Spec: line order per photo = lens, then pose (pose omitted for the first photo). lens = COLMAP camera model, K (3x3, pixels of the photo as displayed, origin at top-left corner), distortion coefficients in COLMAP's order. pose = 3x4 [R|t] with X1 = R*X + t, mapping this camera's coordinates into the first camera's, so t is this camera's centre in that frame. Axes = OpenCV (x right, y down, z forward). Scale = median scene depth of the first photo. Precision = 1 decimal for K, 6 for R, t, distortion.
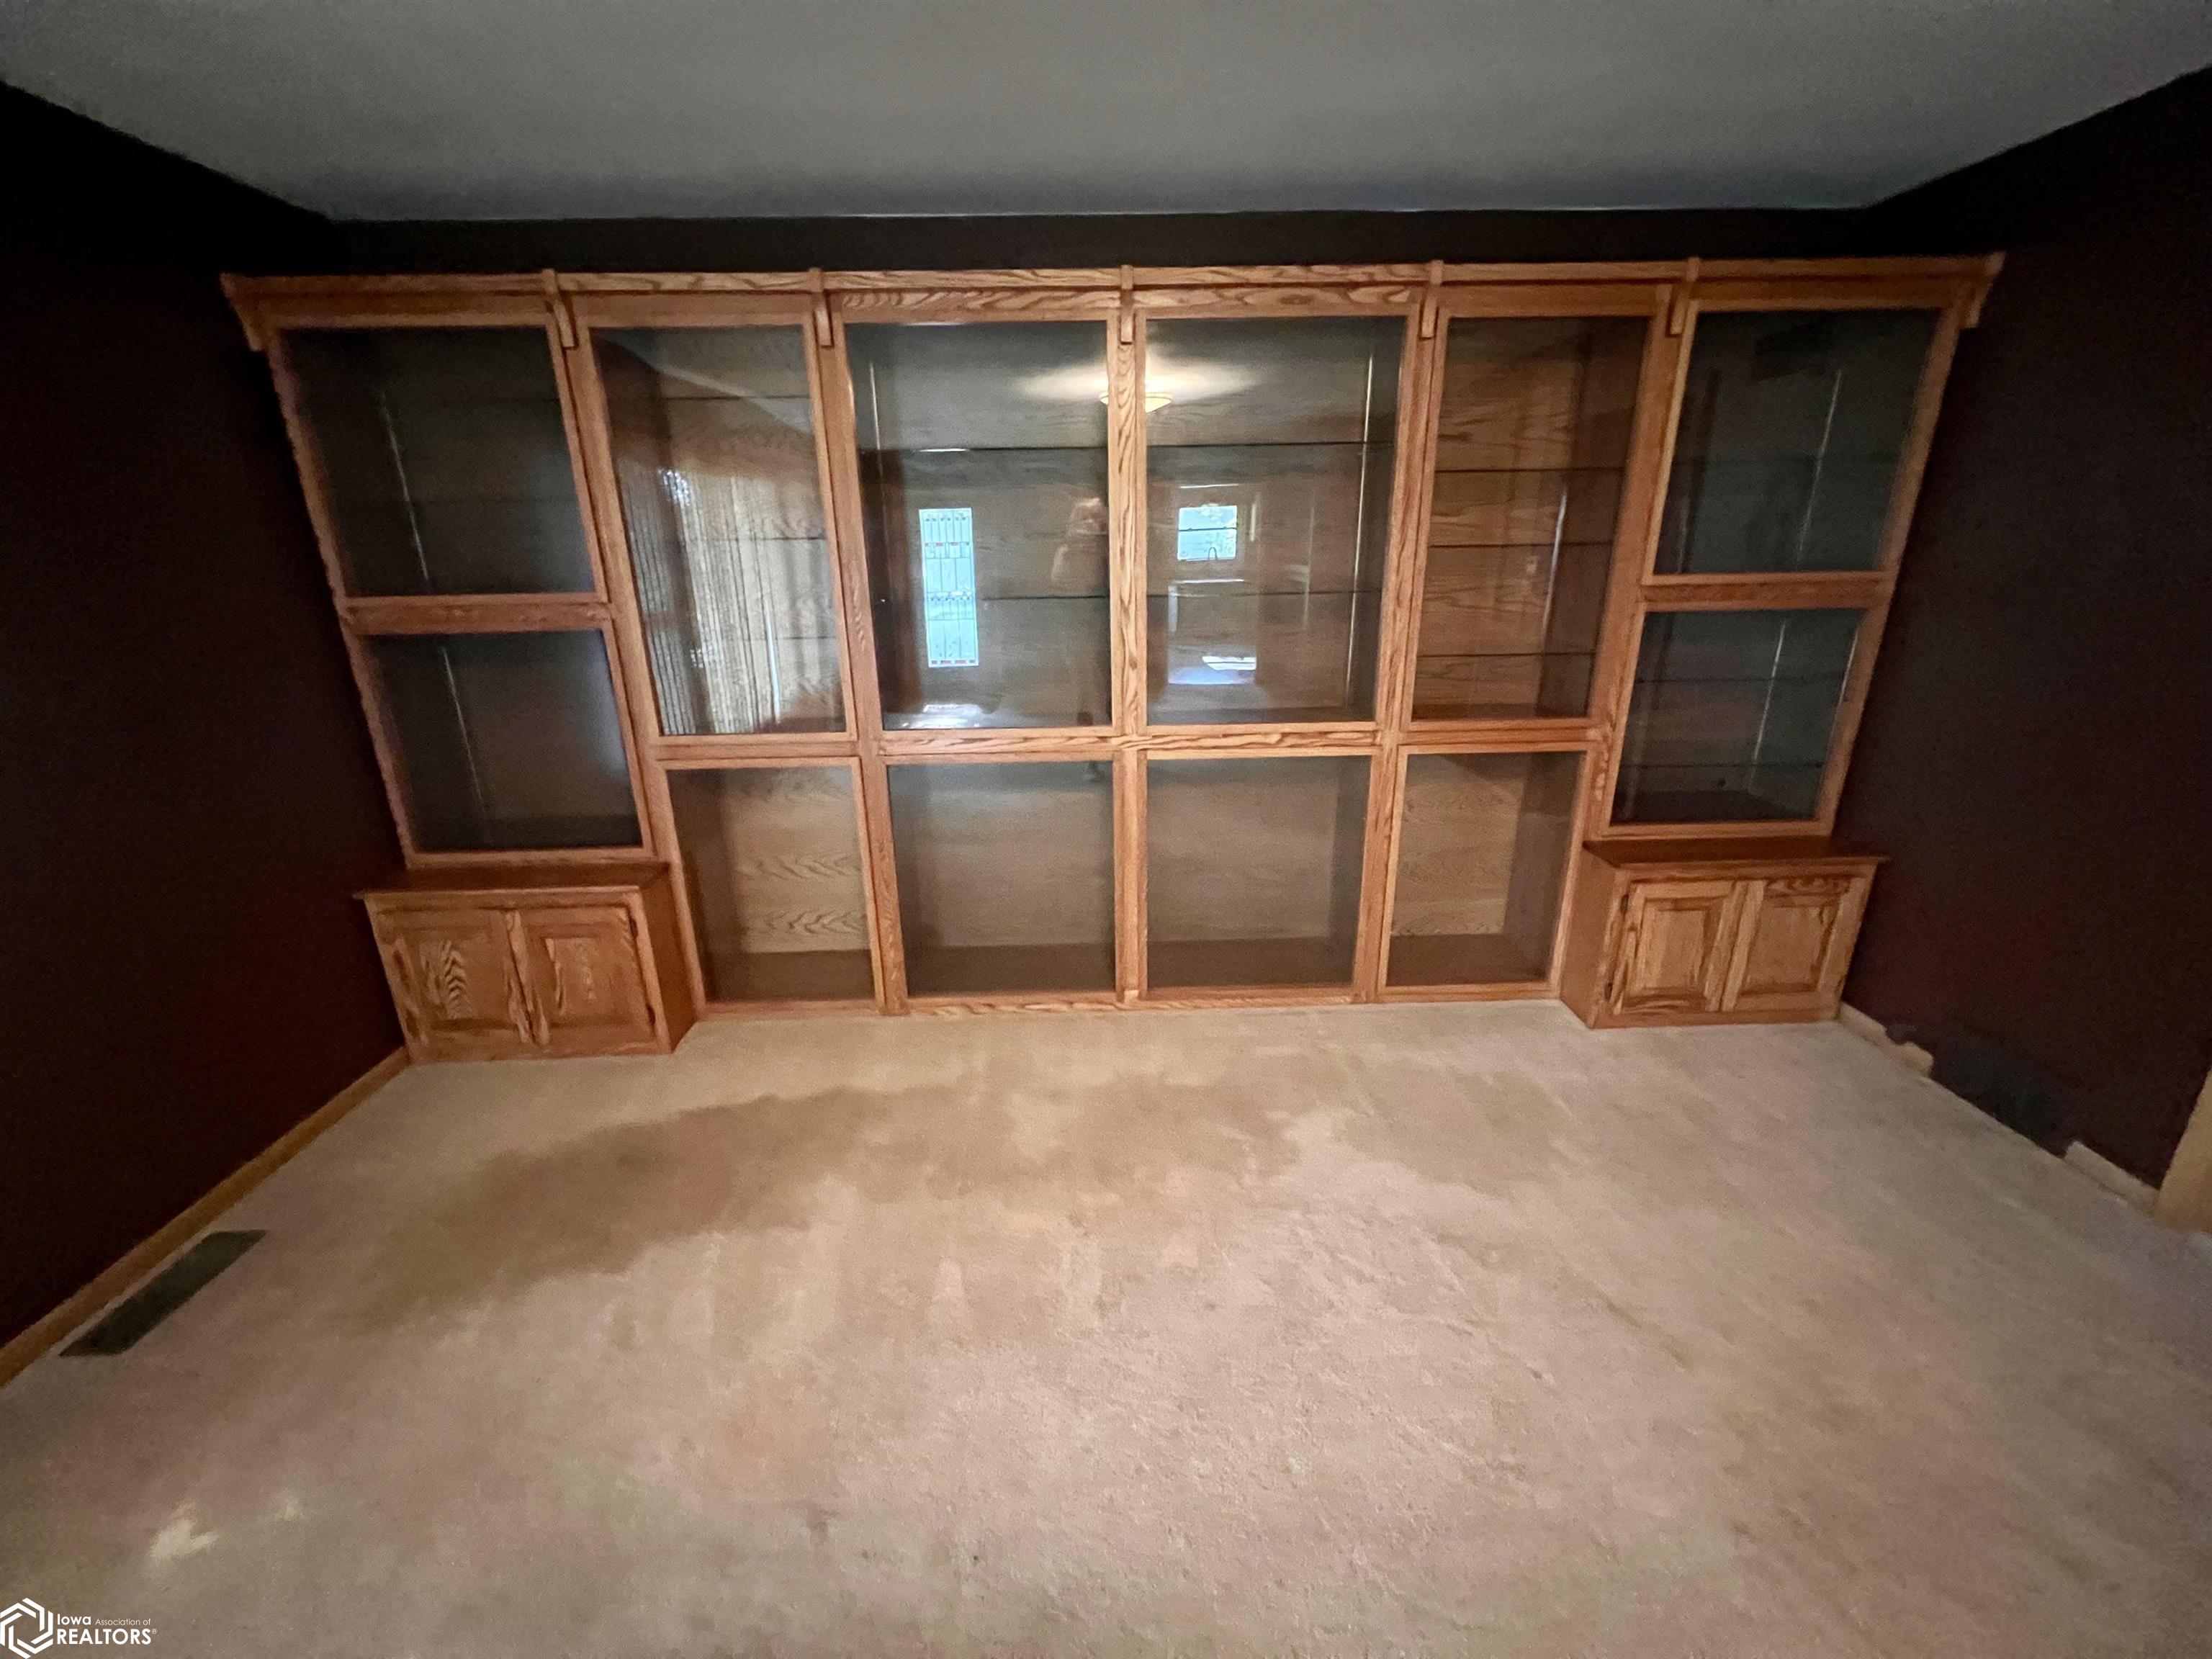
lens RADIAL K [[886.7, 0, 1105.8], [0, 886.7, 821.8], [0, 0, 1]] dist [0.000540, -0.000078]
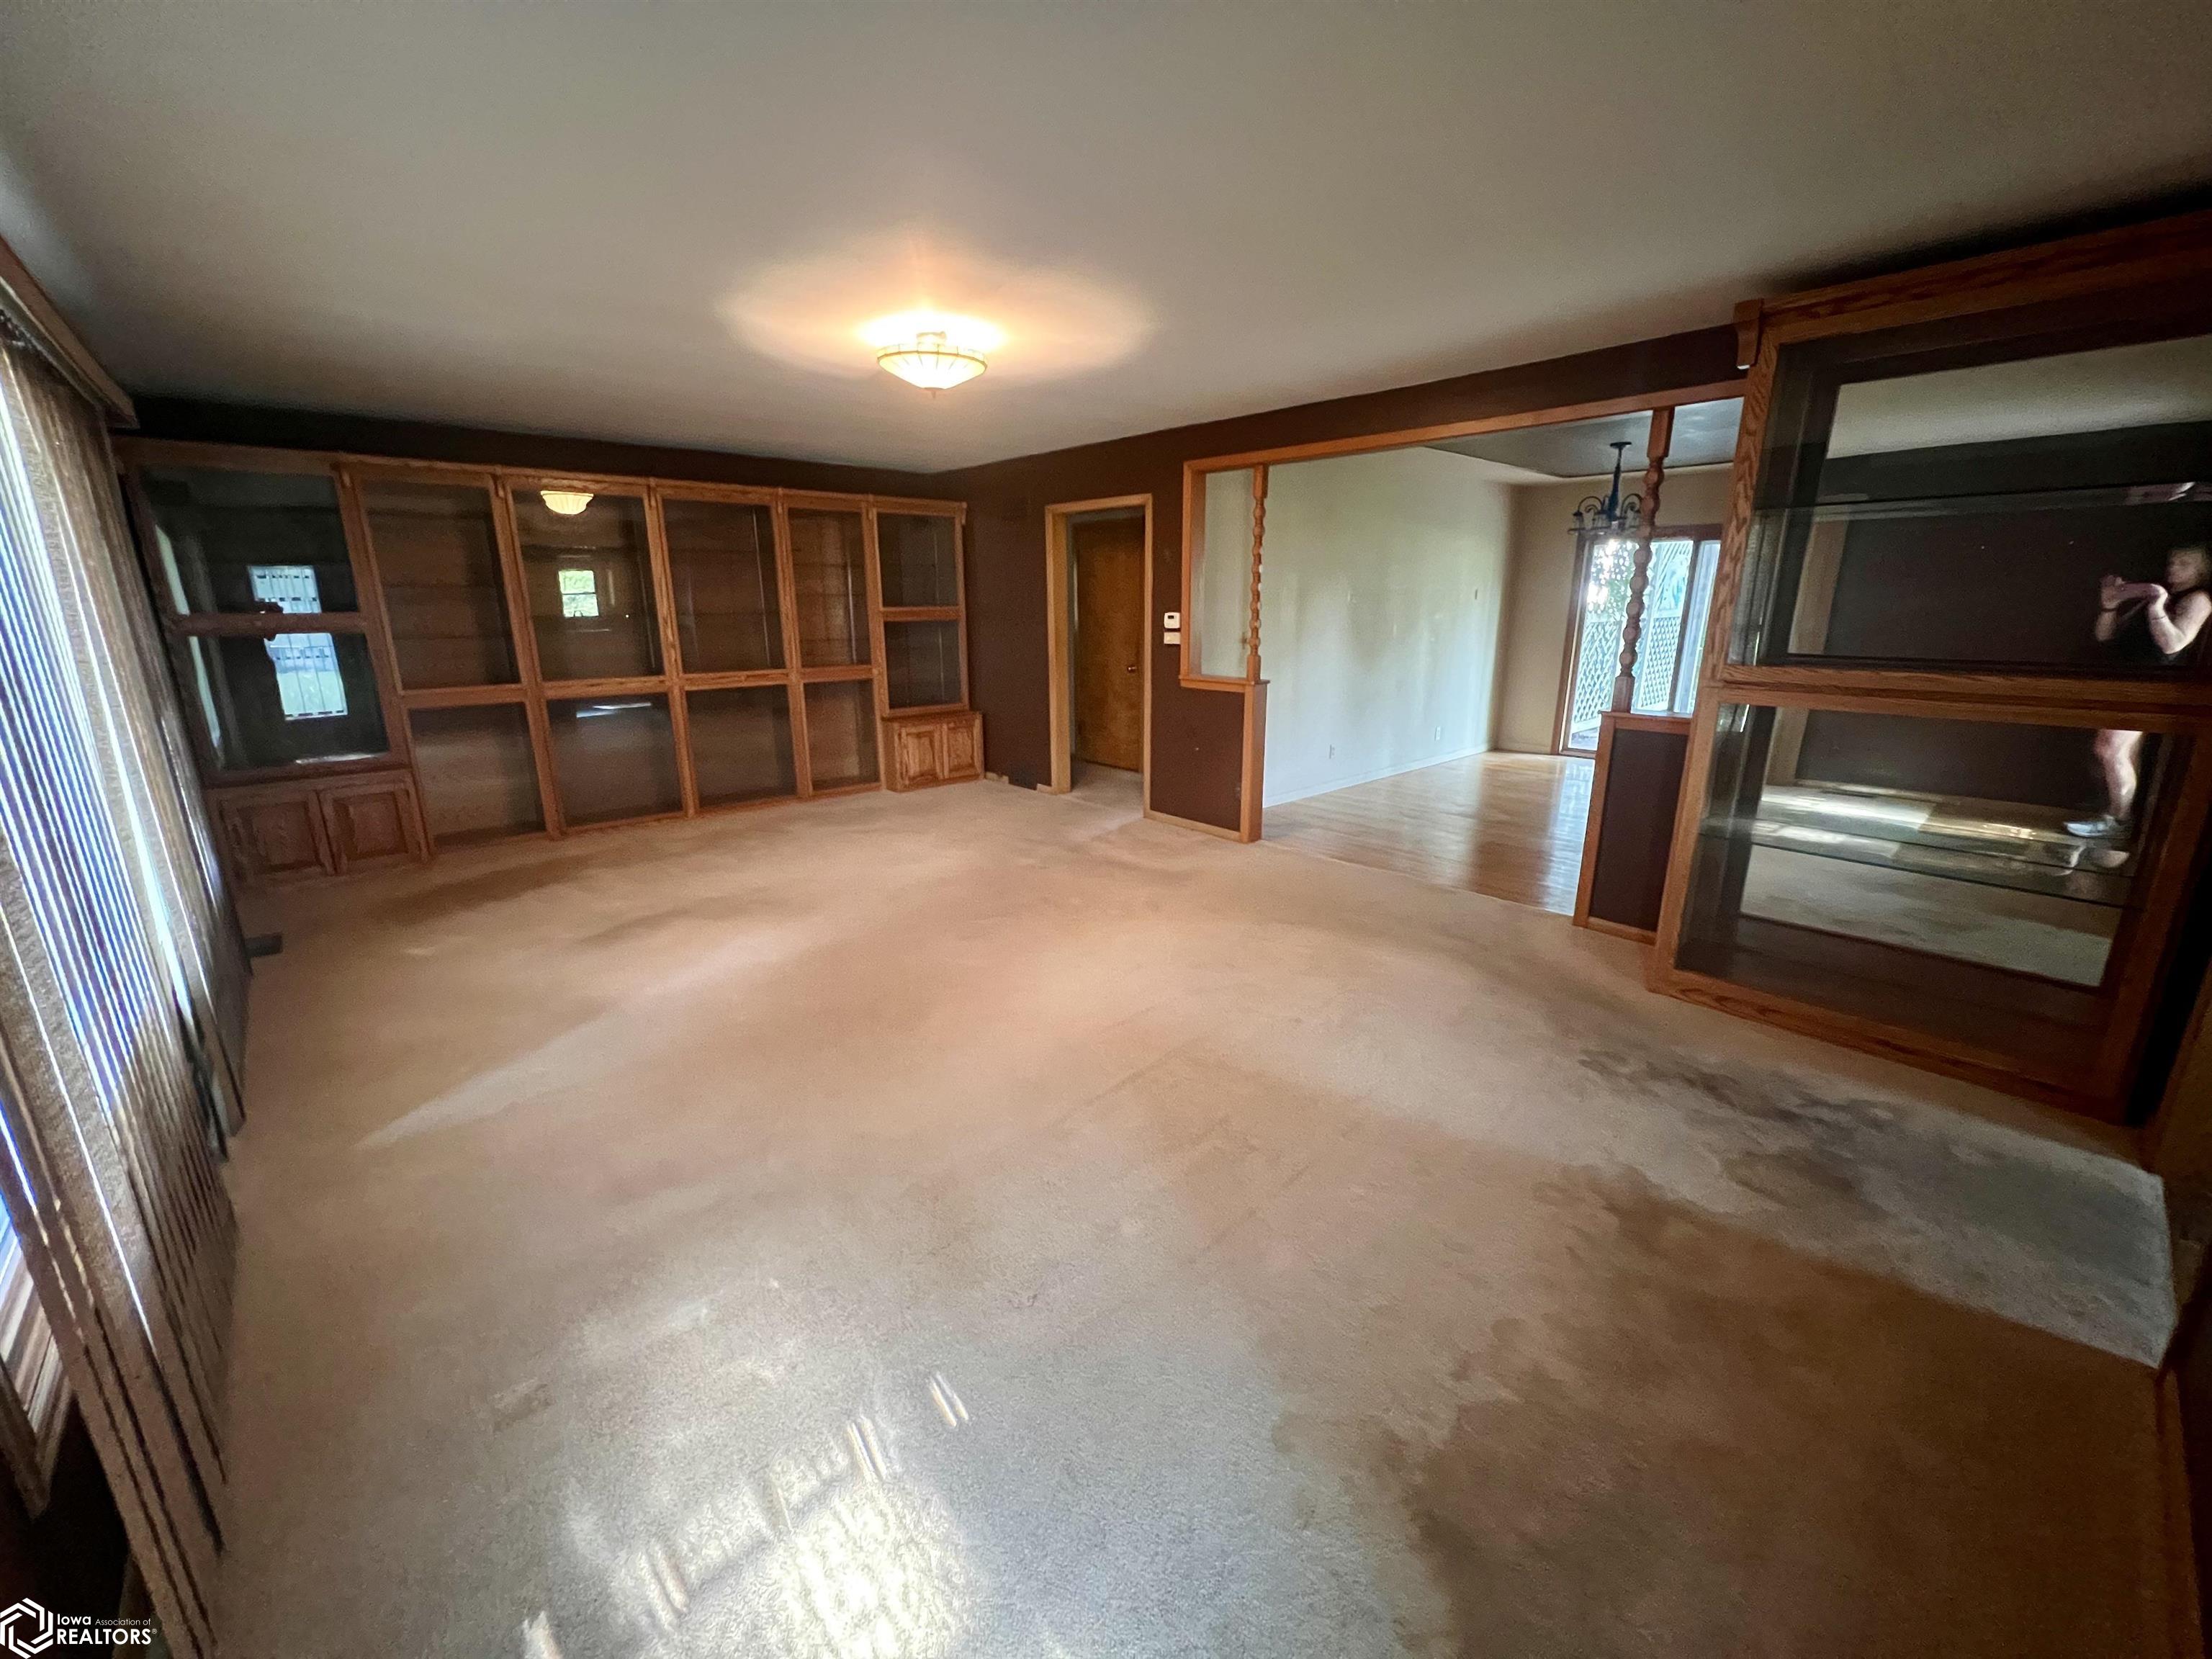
lens RADIAL K [[886.7, 0, 1107.2], [0, 886.7, 829.3], [0, 0, 1]] dist [0.000540, -0.000078]
pose [[0.765491, -0.150608, 0.625572, -0.569989], [0.191173, 0.981553, 0.002380, 0.453052], [-0.614391, 0.117771, 0.780163, -1.279192]]
